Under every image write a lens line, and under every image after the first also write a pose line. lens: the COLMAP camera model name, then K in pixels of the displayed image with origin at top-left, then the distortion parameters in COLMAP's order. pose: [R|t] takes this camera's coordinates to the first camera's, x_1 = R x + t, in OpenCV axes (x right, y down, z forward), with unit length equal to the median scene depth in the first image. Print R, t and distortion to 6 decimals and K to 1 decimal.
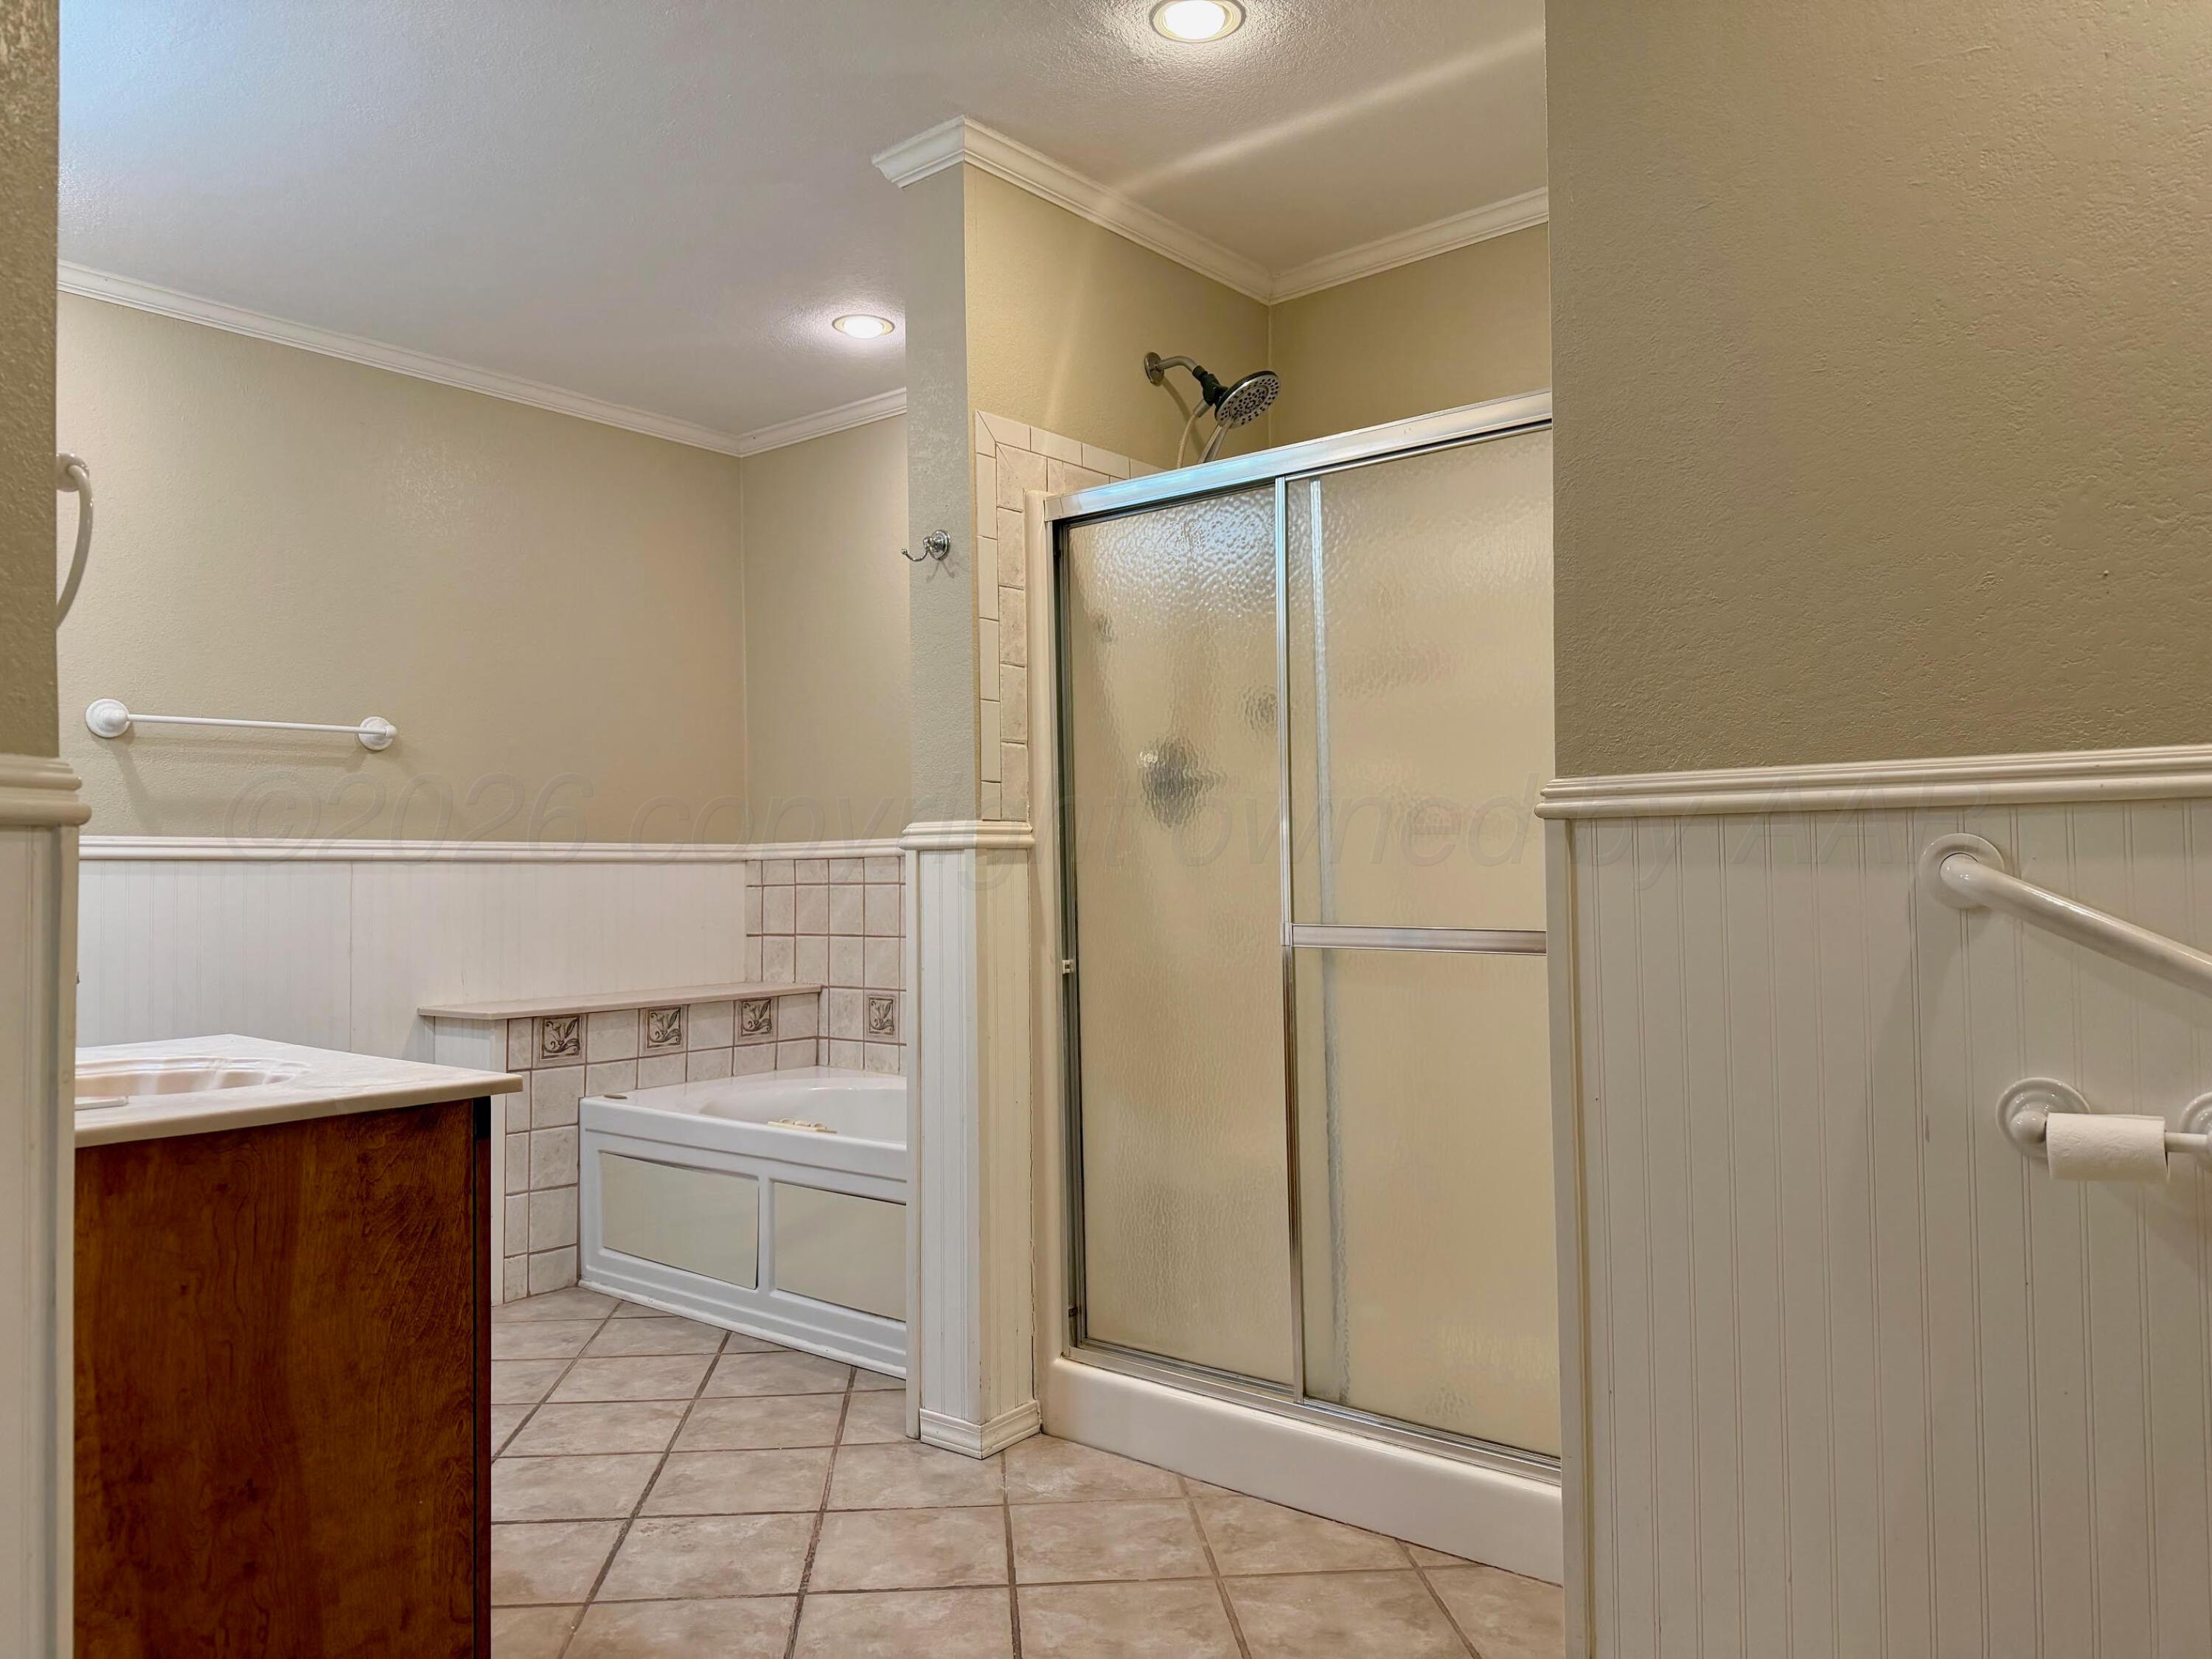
lens RADIAL K [[1540.3, 0, 1106.0], [0, 1540.3, 829.5], [0, 0, 1]] dist [0.106166, -0.124701]
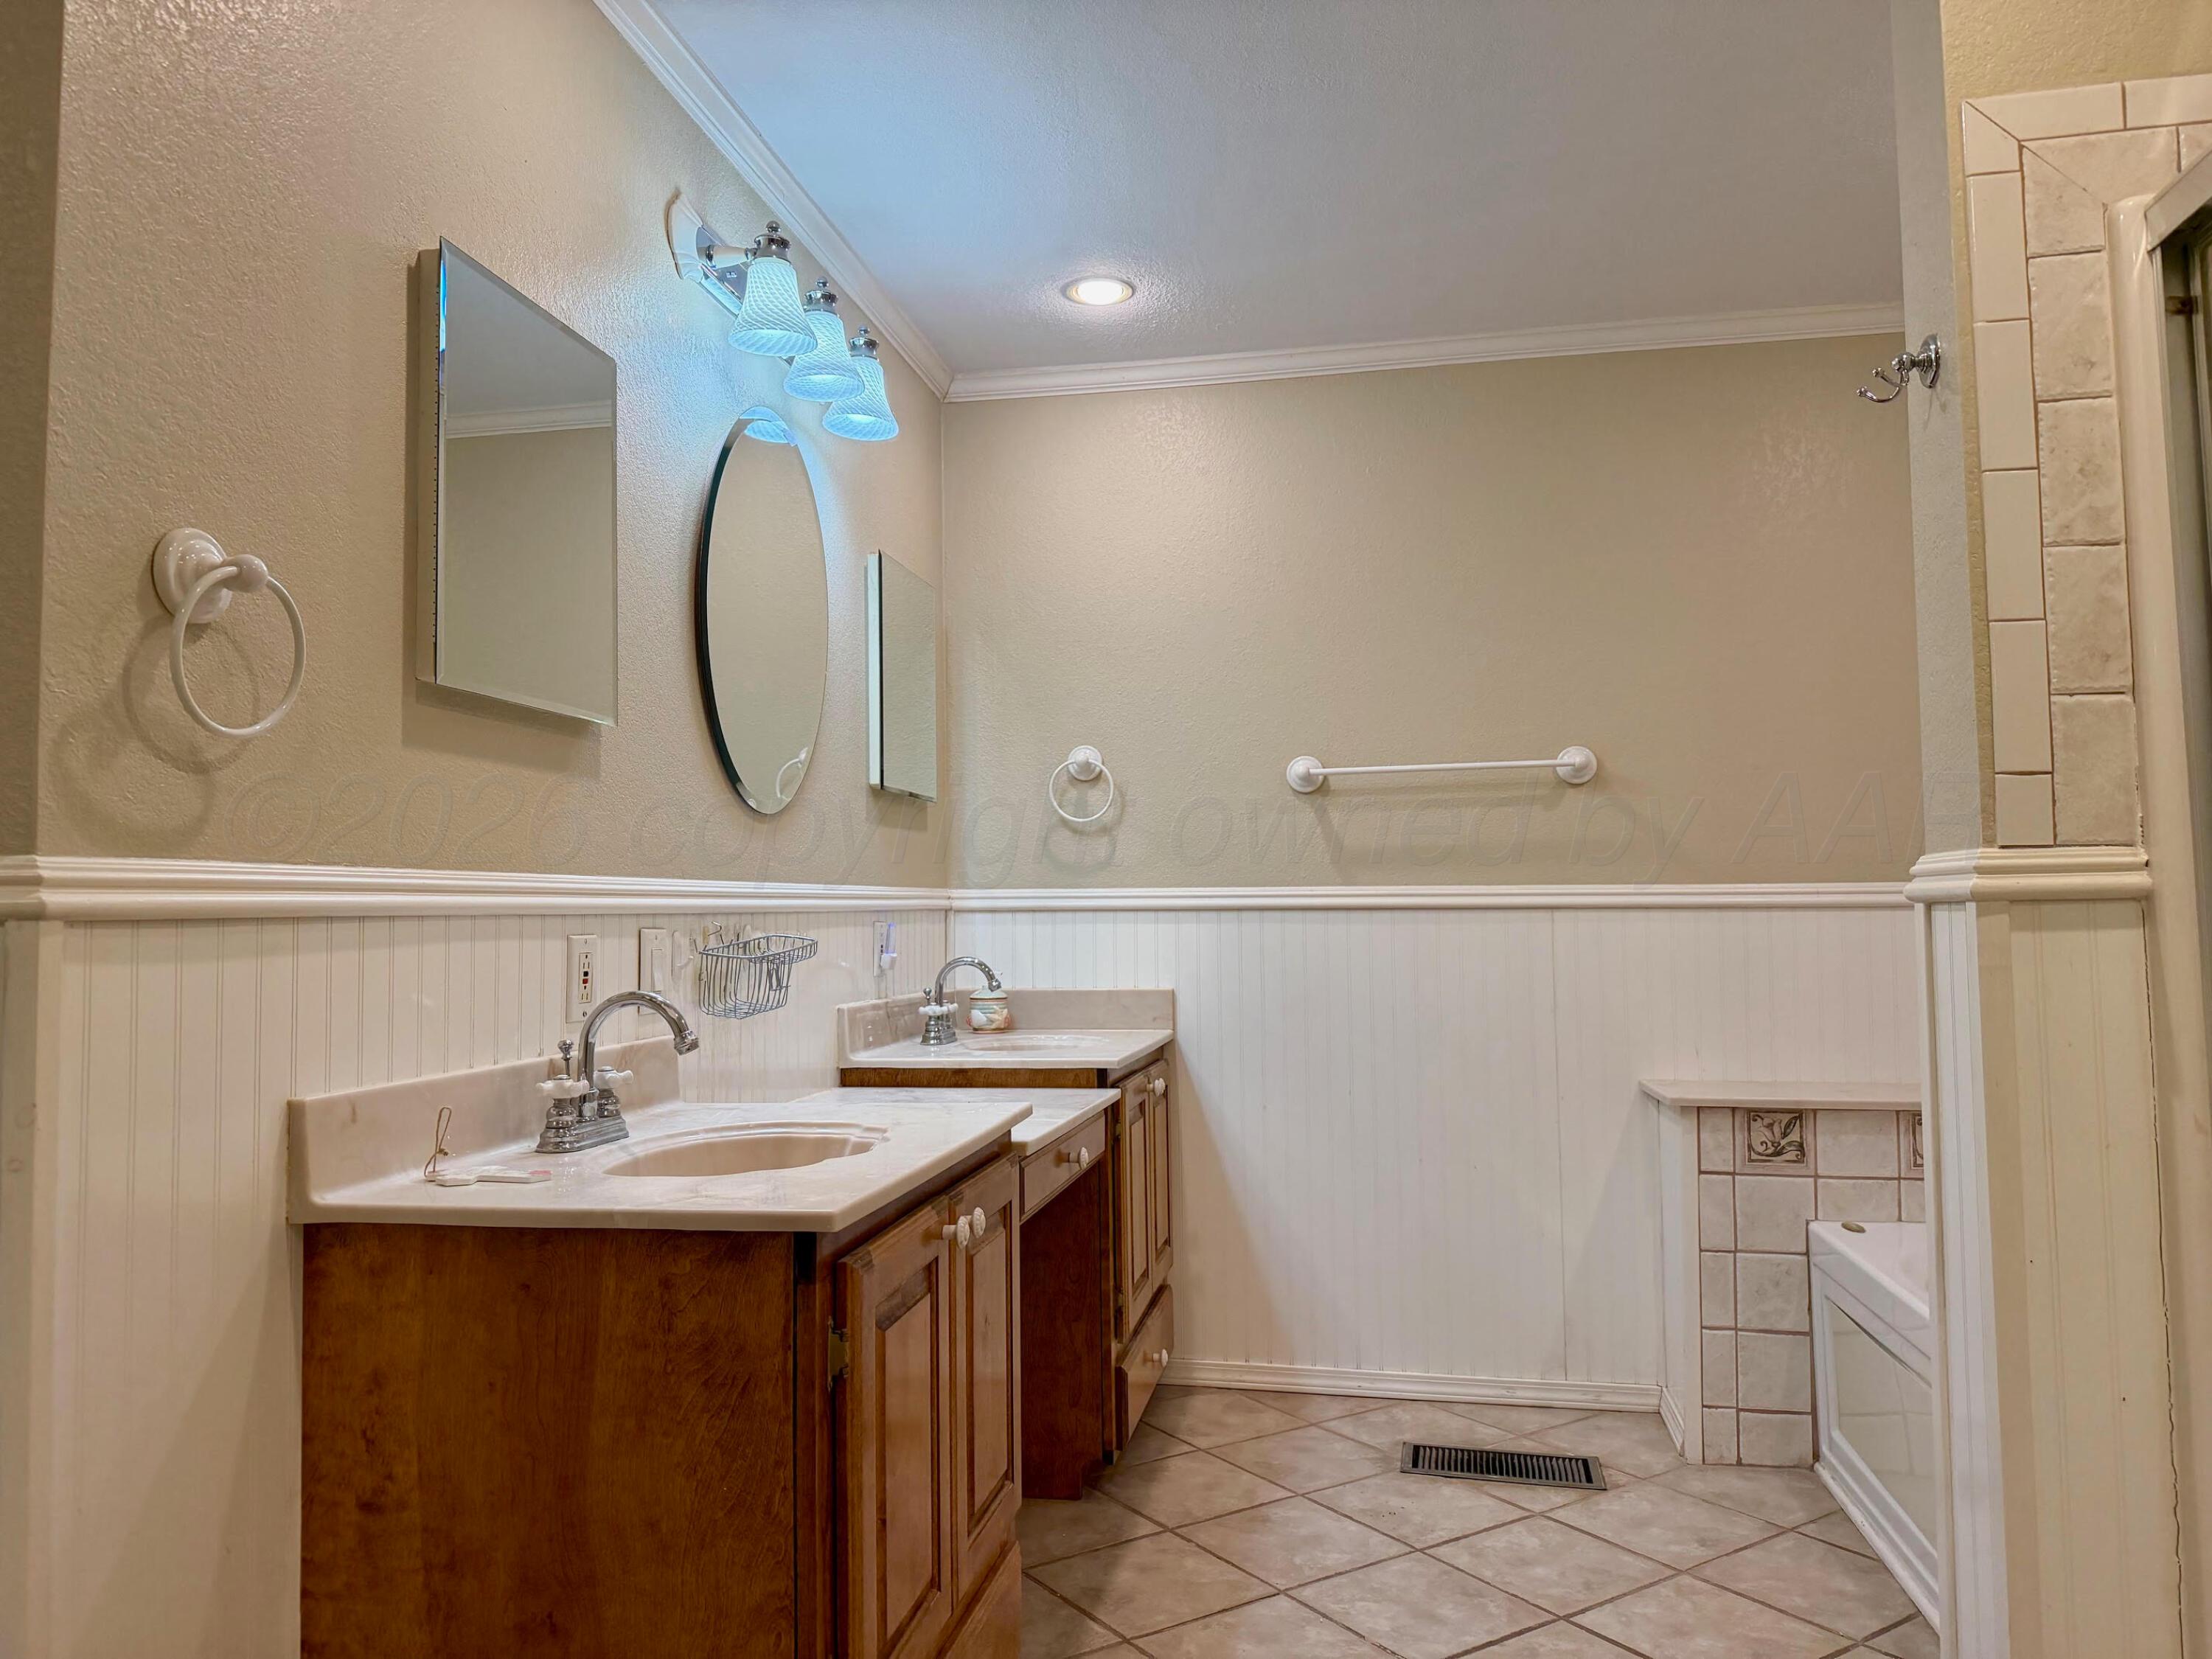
lens RADIAL K [[1547.9, 0, 1106.0], [0, 1547.9, 829.5], [0, 0, 1]] dist [0.054039, -0.082001]
pose [[0.482232, -0.044641, -0.874905, 0.234003], [0.028934, 0.998968, -0.035023, -0.002203], [0.875566, -0.008425, 0.483026, 0.455743]]
